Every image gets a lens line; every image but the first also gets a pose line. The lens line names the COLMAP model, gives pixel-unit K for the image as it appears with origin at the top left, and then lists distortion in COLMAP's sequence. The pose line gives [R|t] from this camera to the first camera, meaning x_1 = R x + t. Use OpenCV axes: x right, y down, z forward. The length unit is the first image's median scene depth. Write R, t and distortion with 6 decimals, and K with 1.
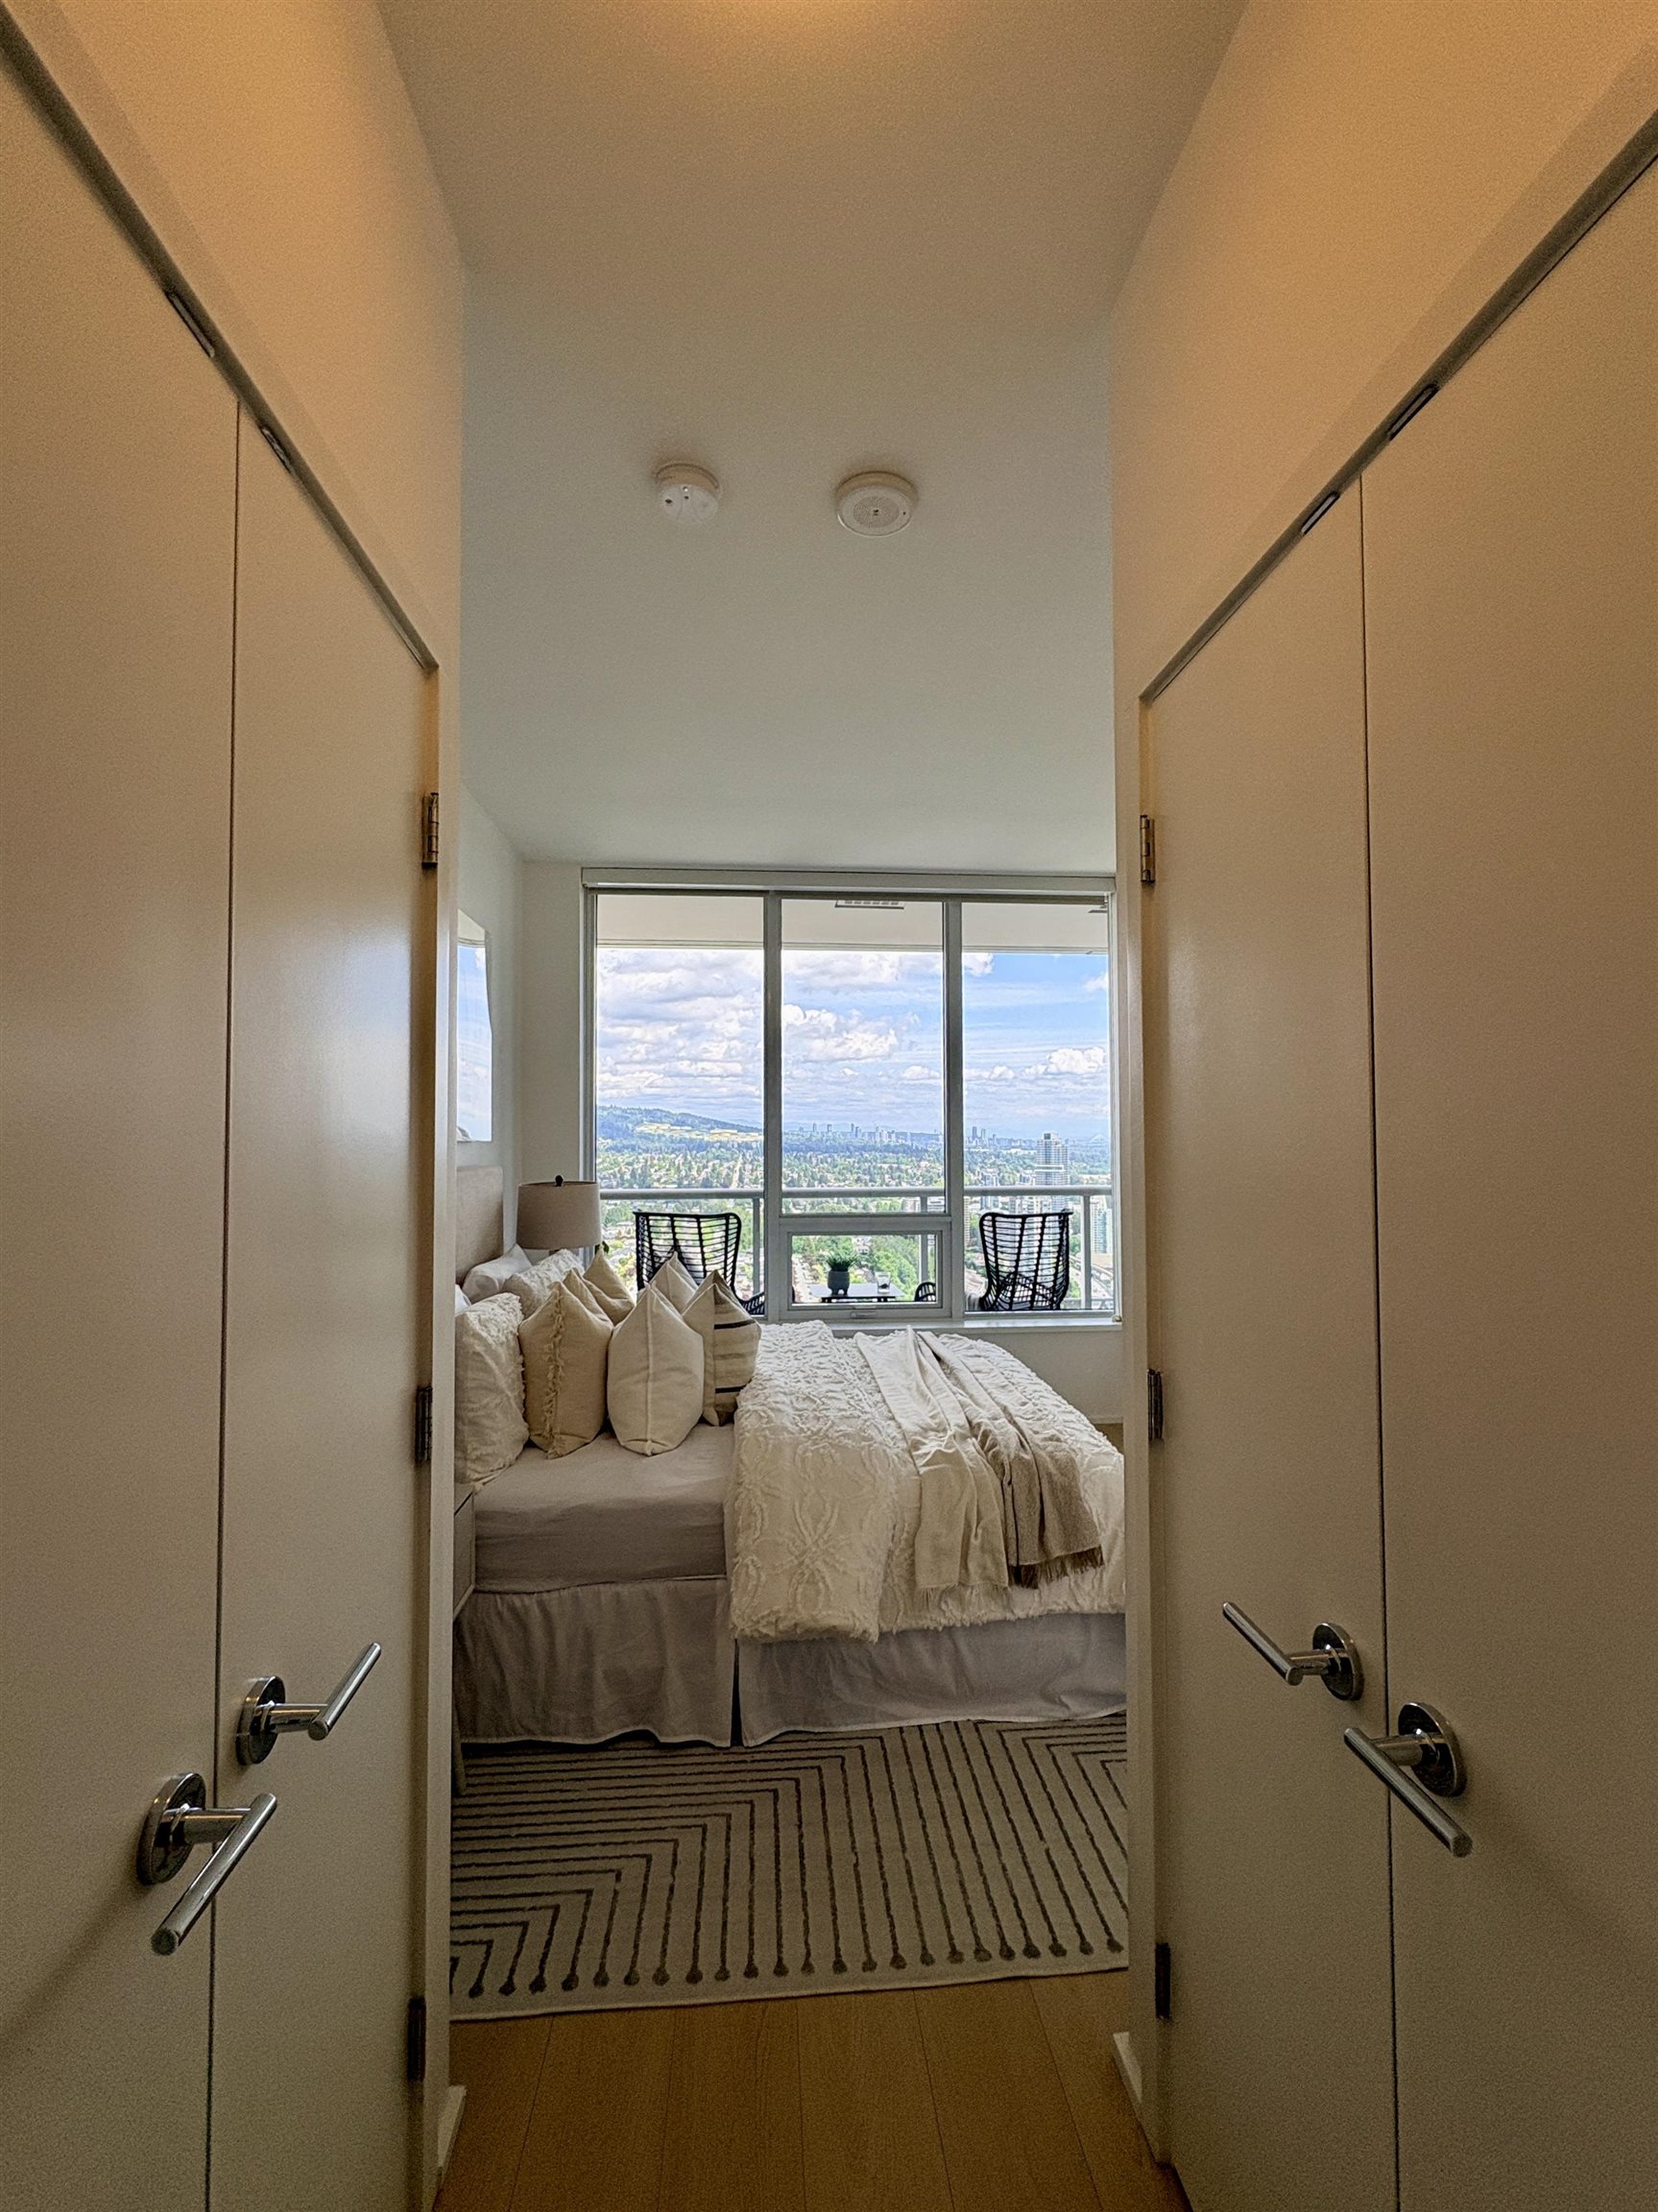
lens RADIAL K [[889.2, 0, 850.7], [0, 889.2, 1127.9], [0, 0, 1]] dist [-0.000930, -0.000215]
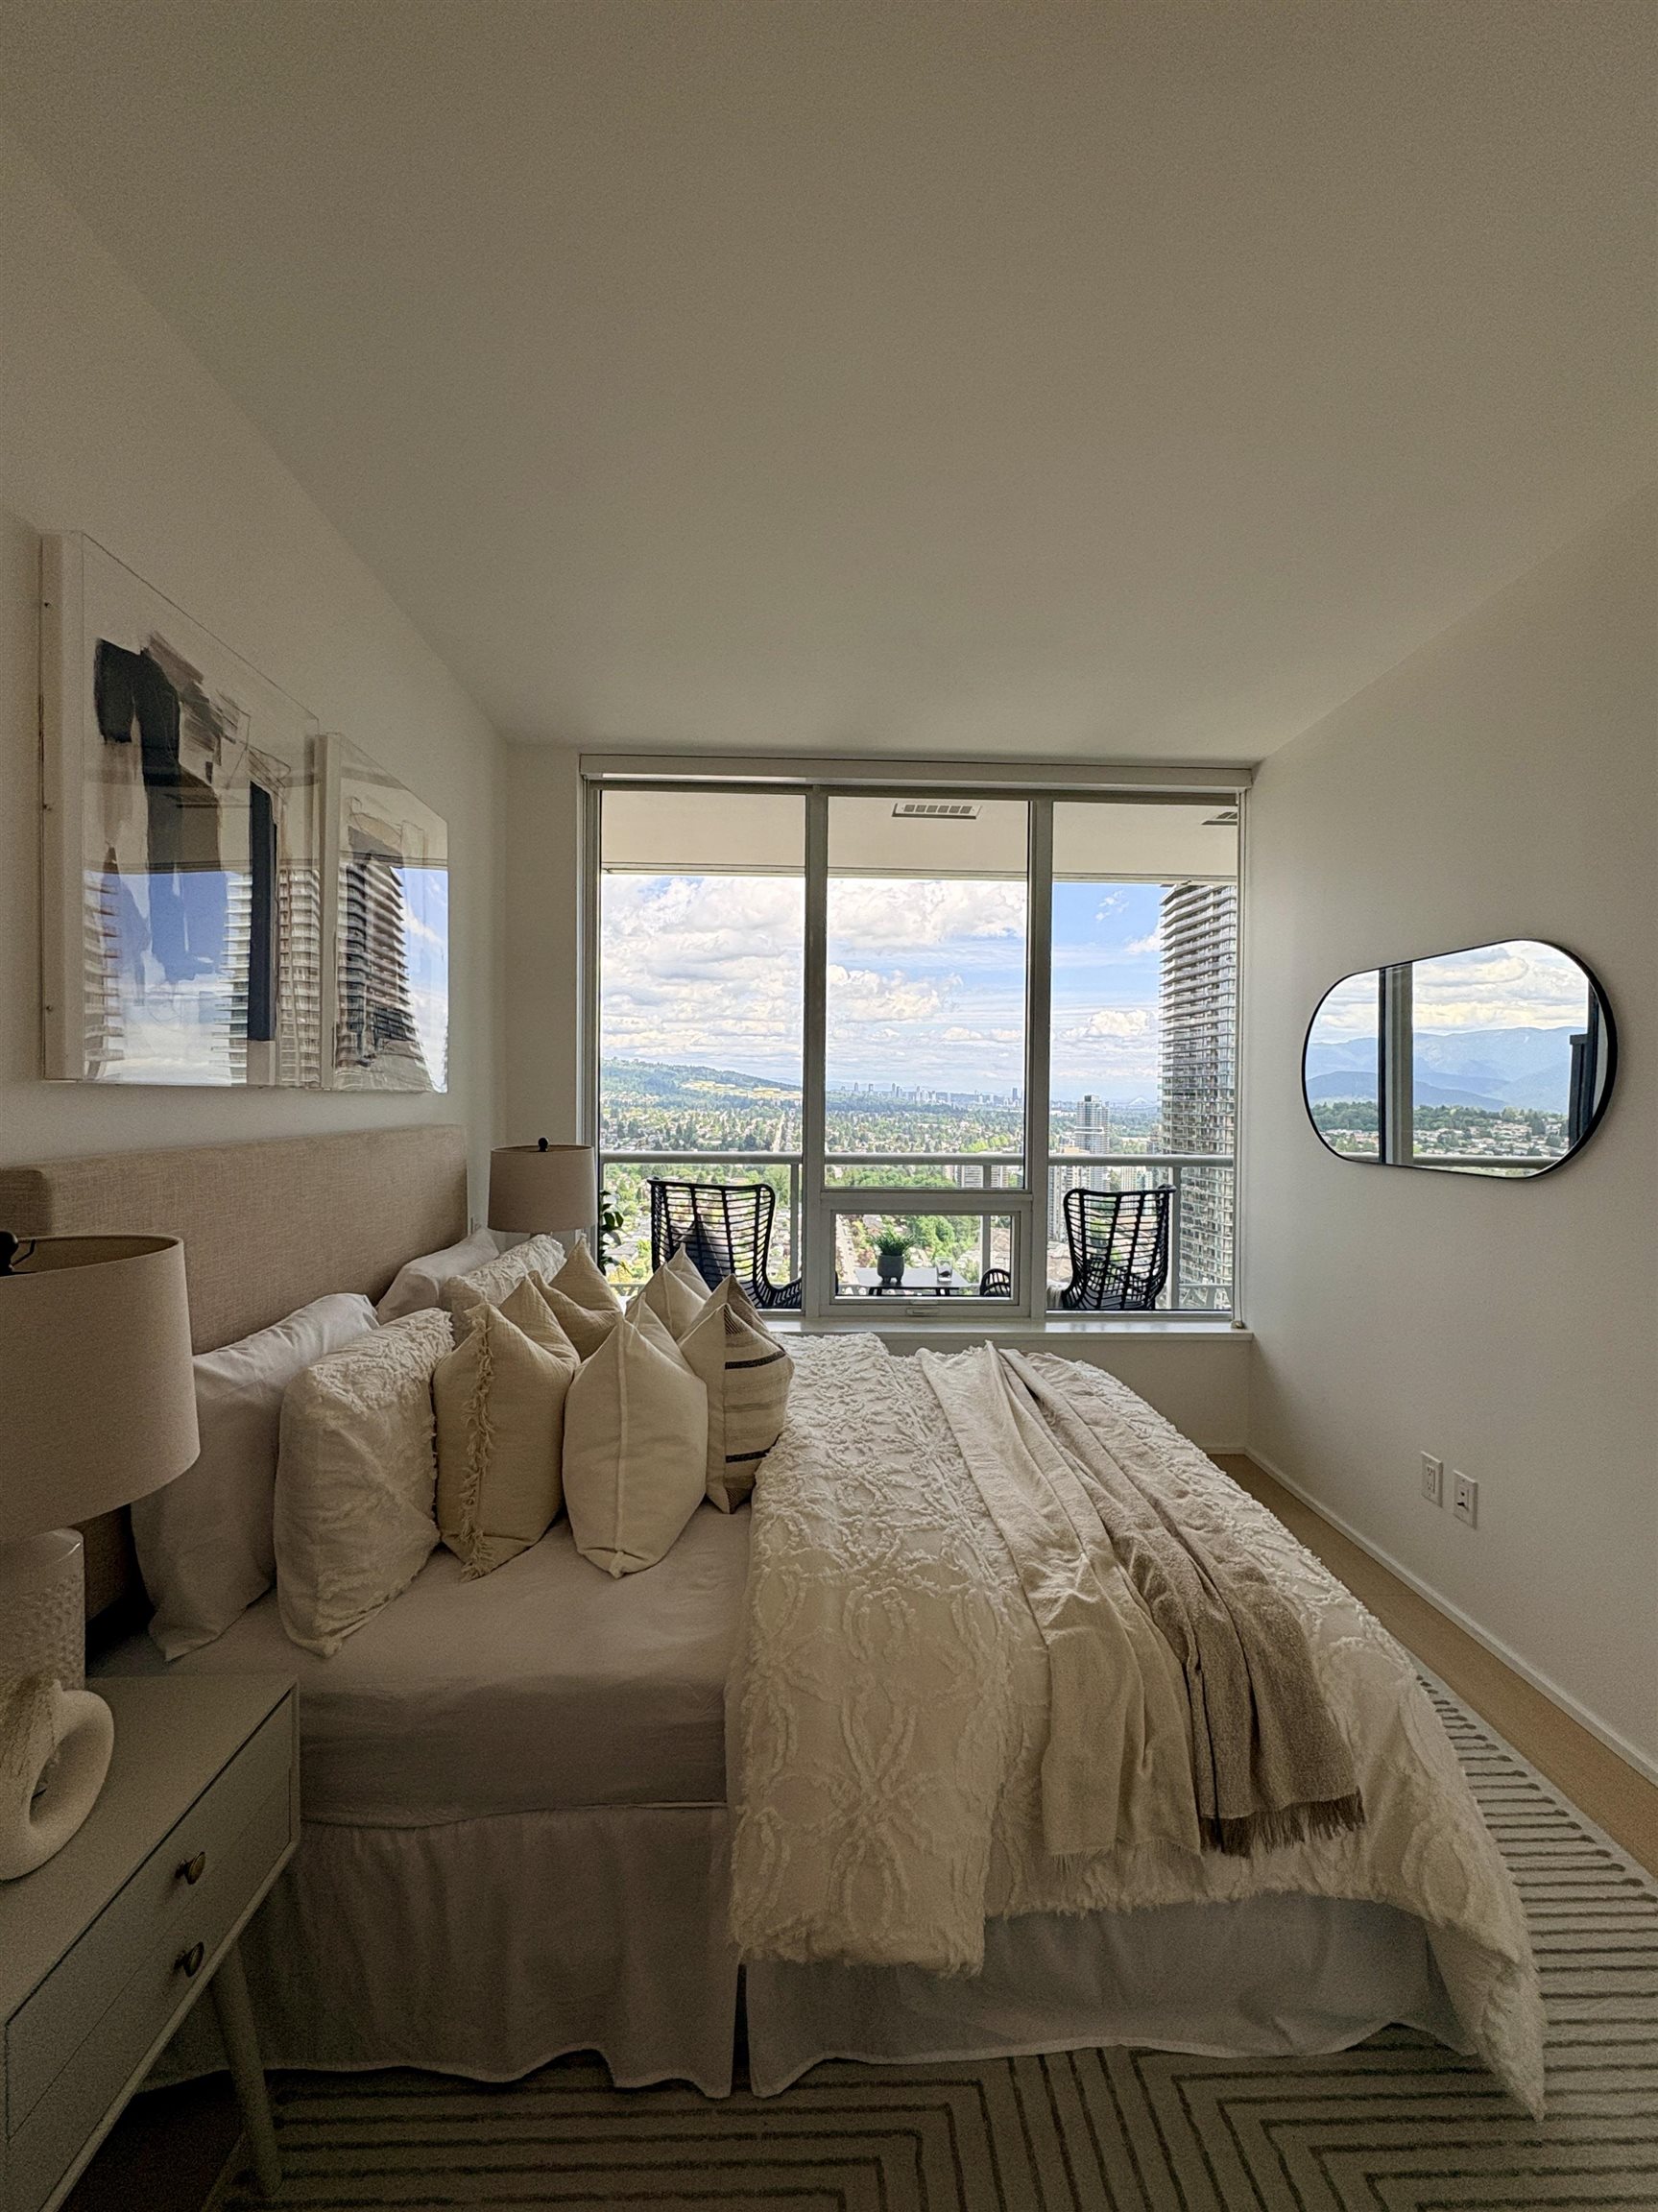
lens RADIAL K [[889.2, 0, 839.3], [0, 889.2, 1108.6], [0, 0, 1]] dist [-0.000930, -0.000215]
pose [[0.998101, 0.013784, -0.060042, -0.029584], [-0.012404, 0.999652, 0.023302, 0.008969], [0.060342, -0.022513, 0.997924, 0.359308]]
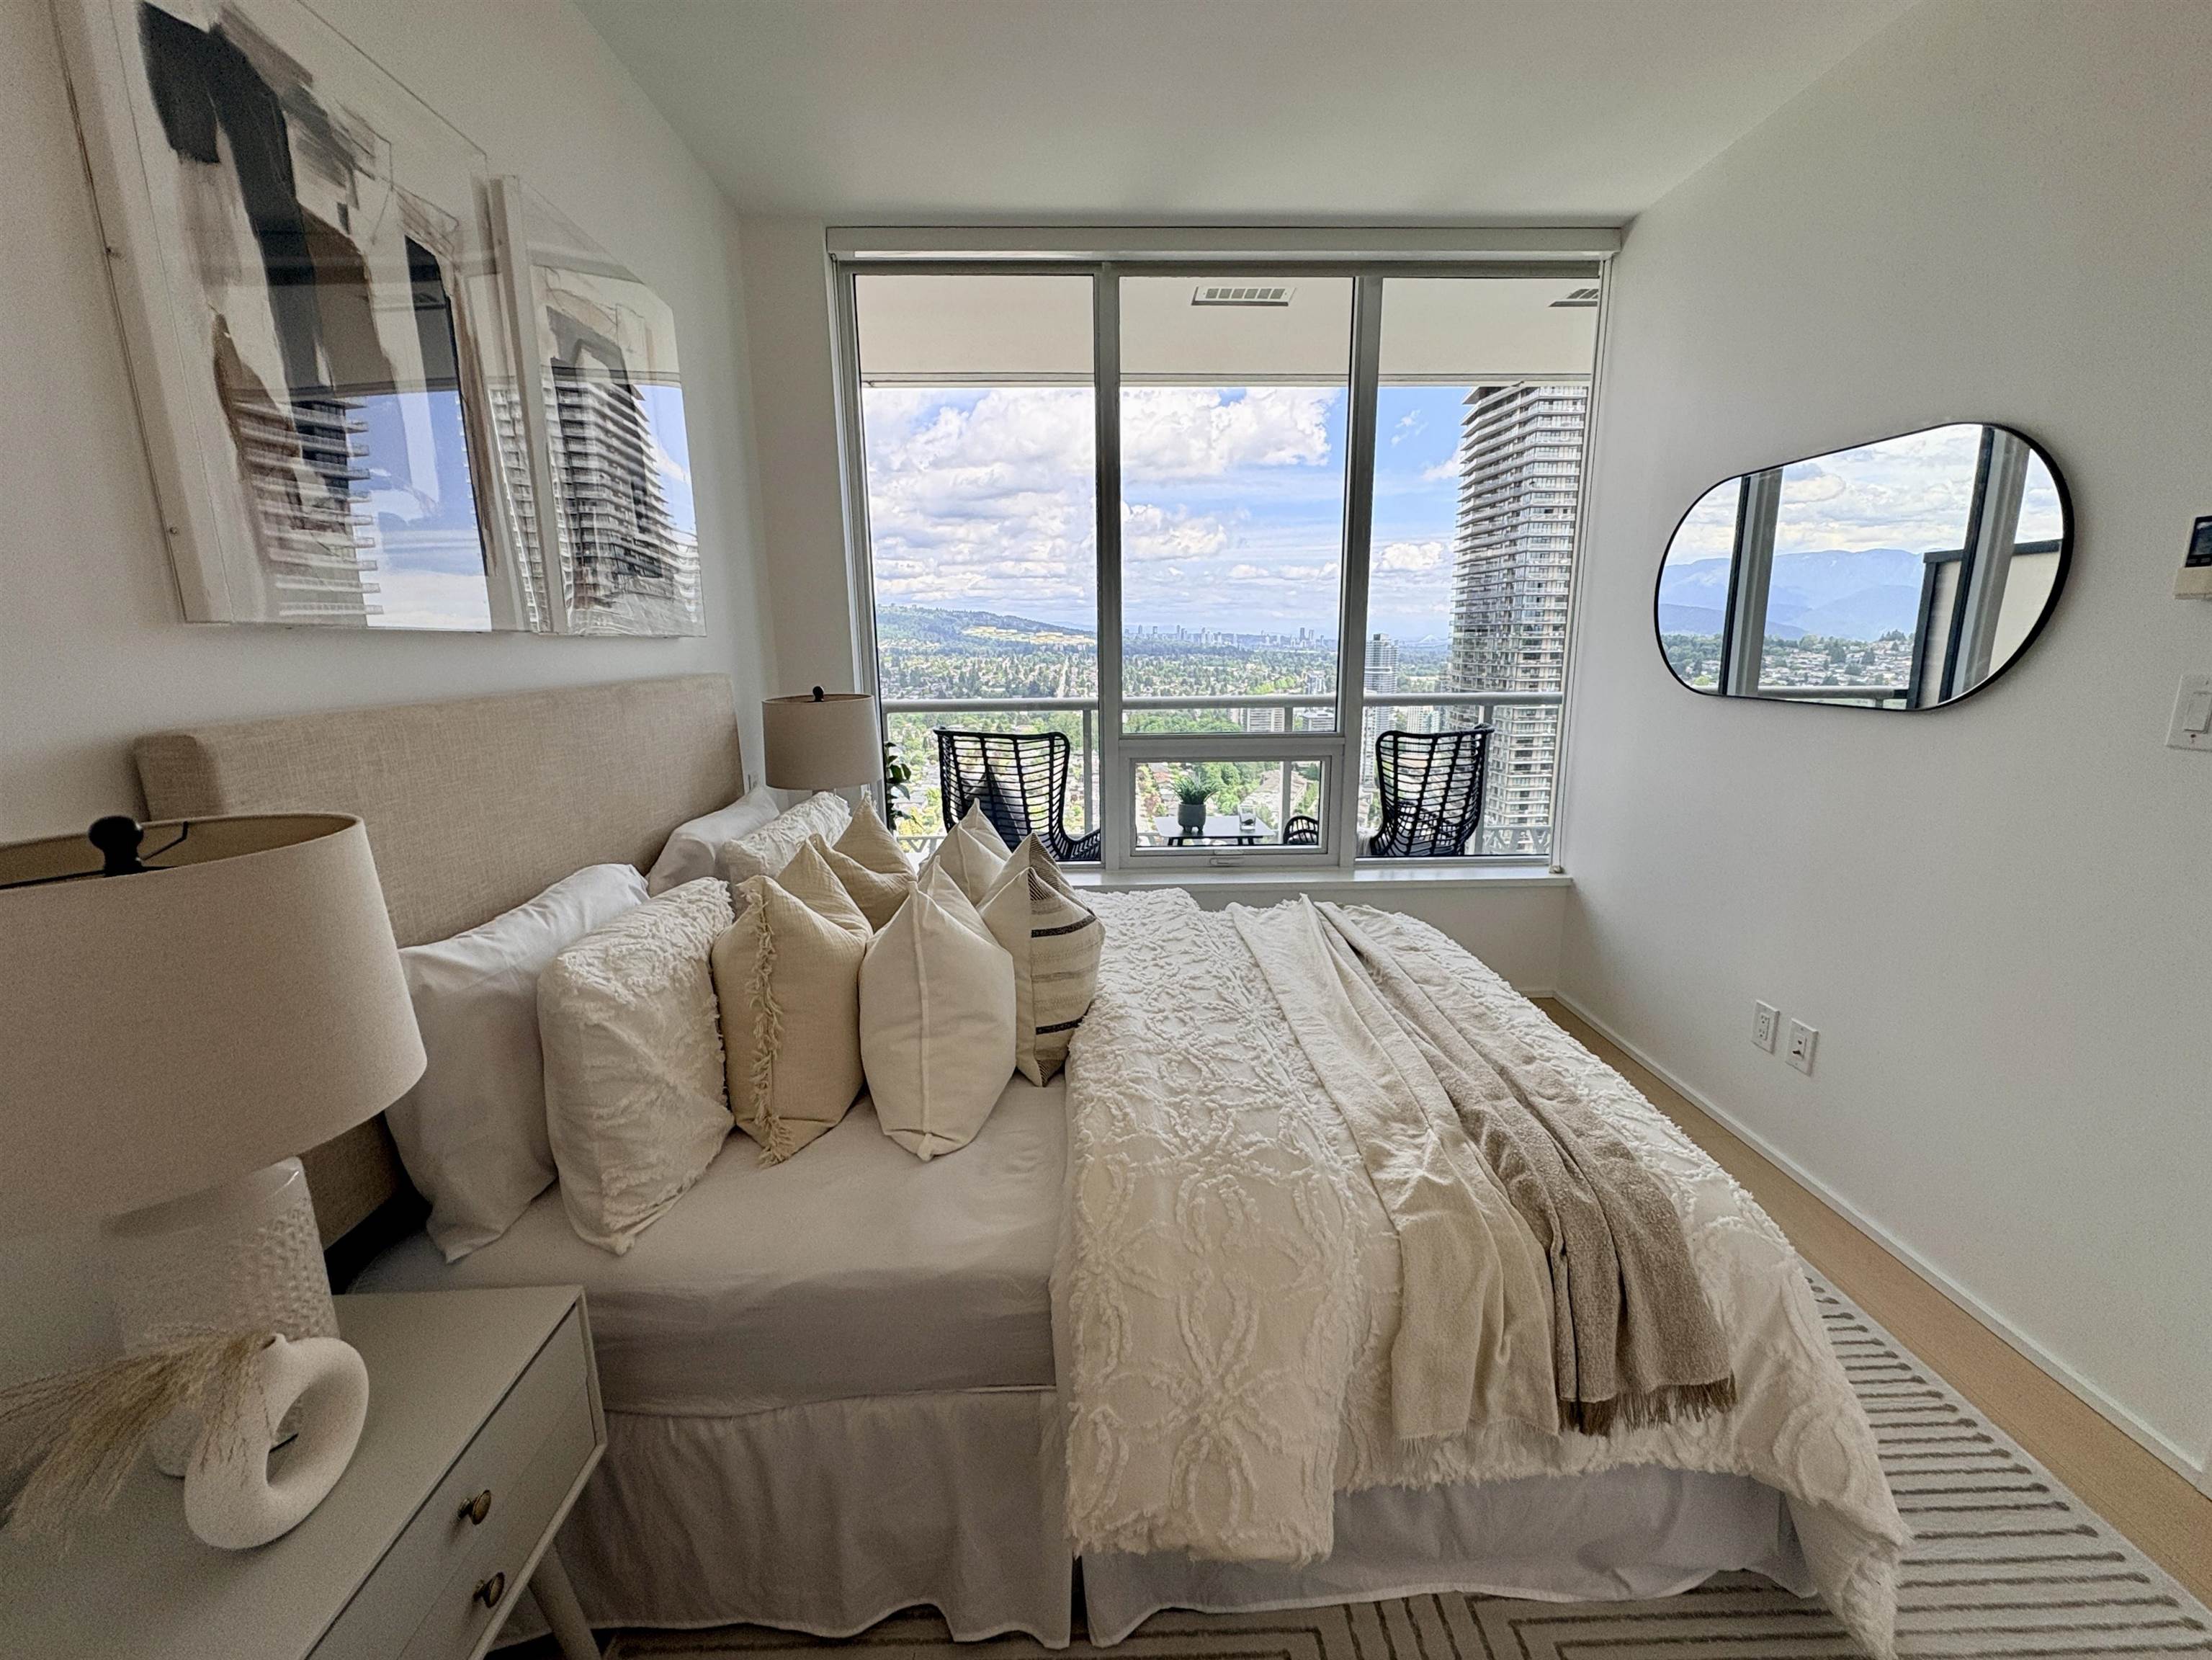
lens RADIAL K [[889.3, 0, 1115.1], [0, 889.3, 815.9], [0, 0, 1]] dist [-0.000930, -0.000215]
pose [[0.997596, 0.007084, -0.068938, -0.057572], [0.007106, 0.979062, 0.203440, 0.017160], [0.068936, -0.203441, 0.976657, 0.453143]]
